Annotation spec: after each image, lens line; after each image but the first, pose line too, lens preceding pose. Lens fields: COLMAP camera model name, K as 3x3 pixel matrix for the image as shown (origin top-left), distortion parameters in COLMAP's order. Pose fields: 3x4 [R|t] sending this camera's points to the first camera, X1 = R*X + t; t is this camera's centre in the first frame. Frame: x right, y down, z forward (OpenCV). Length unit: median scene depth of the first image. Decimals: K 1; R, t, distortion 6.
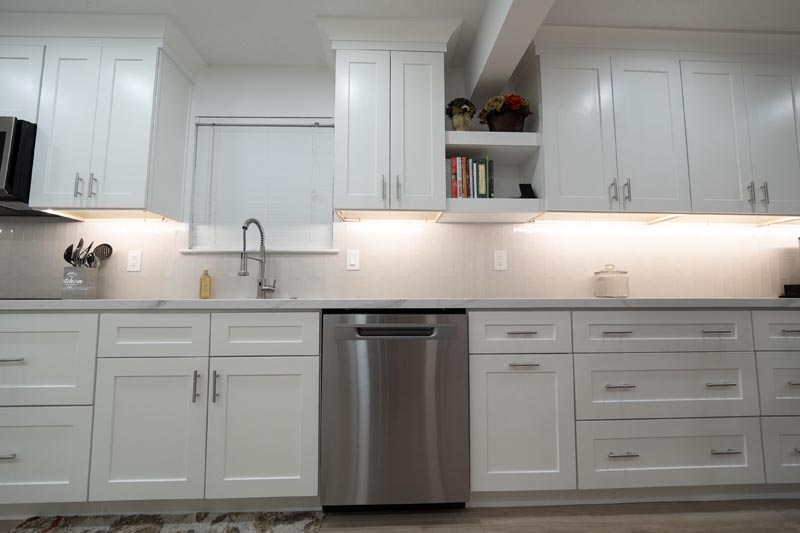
lens RADIAL K [[337.3, 0, 397.8], [0, 337.3, 265.8], [0, 0, 1]] dist [-0.024054, 0.007444]
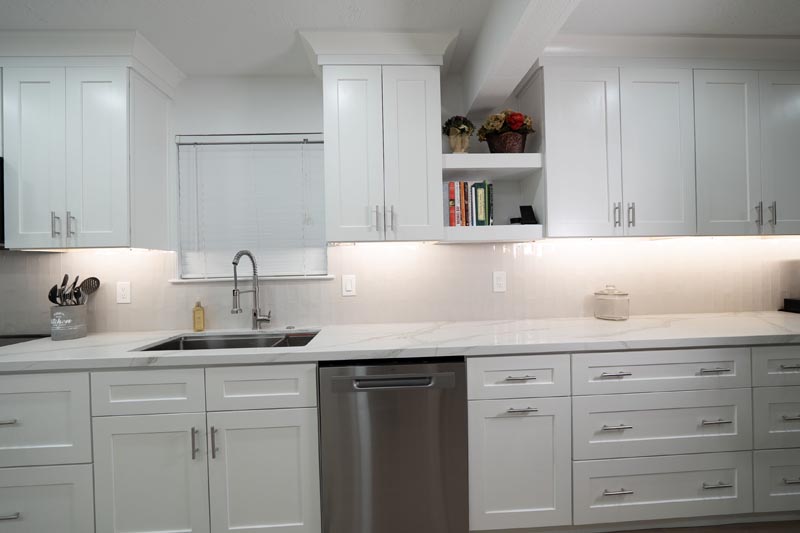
lens RADIAL K [[337.3, 0, 400.5], [0, 337.3, 265.5], [0, 0, 1]] dist [-0.024054, 0.007444]
pose [[0.999733, -0.021302, 0.009000, 0.009253], [0.020442, 0.996023, 0.086725, -0.171838], [-0.010811, -0.086518, 0.996192, 0.034637]]
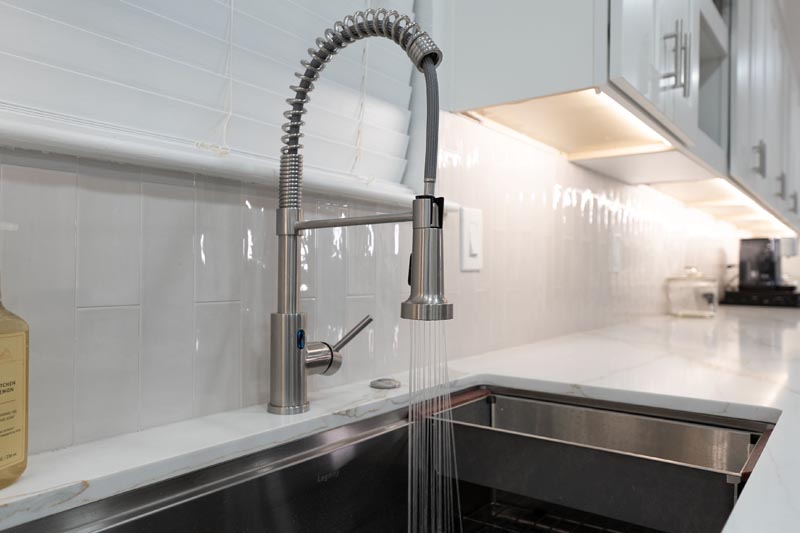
lens RADIAL K [[593.8, 0, 396.2], [0, 593.8, 267.6], [0, 0, 1]] dist [0.010716, 0.017178]
pose [[0.636076, 0.011821, 0.771536, -0.685138], [-0.075638, 0.996022, 0.047098, -0.012274], [-0.767910, -0.088316, 0.634440, 0.759496]]
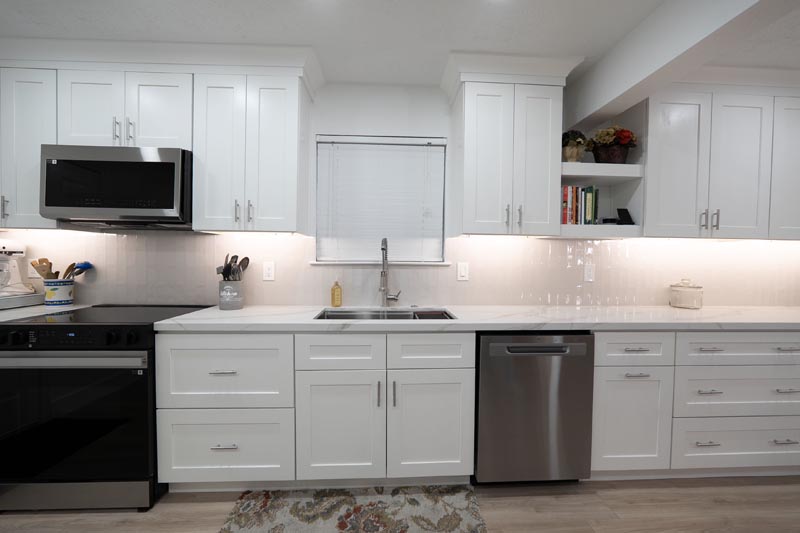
lens RADIAL K [[337.3, 0, 401.1], [0, 337.3, 265.9], [0, 0, 1]] dist [-0.024054, 0.007444]
pose [[0.999805, 0.012056, 0.015649, -0.393579], [-0.013749, 0.993494, 0.113049, -0.177381], [-0.014185, -0.113243, 0.993466, -0.127619]]
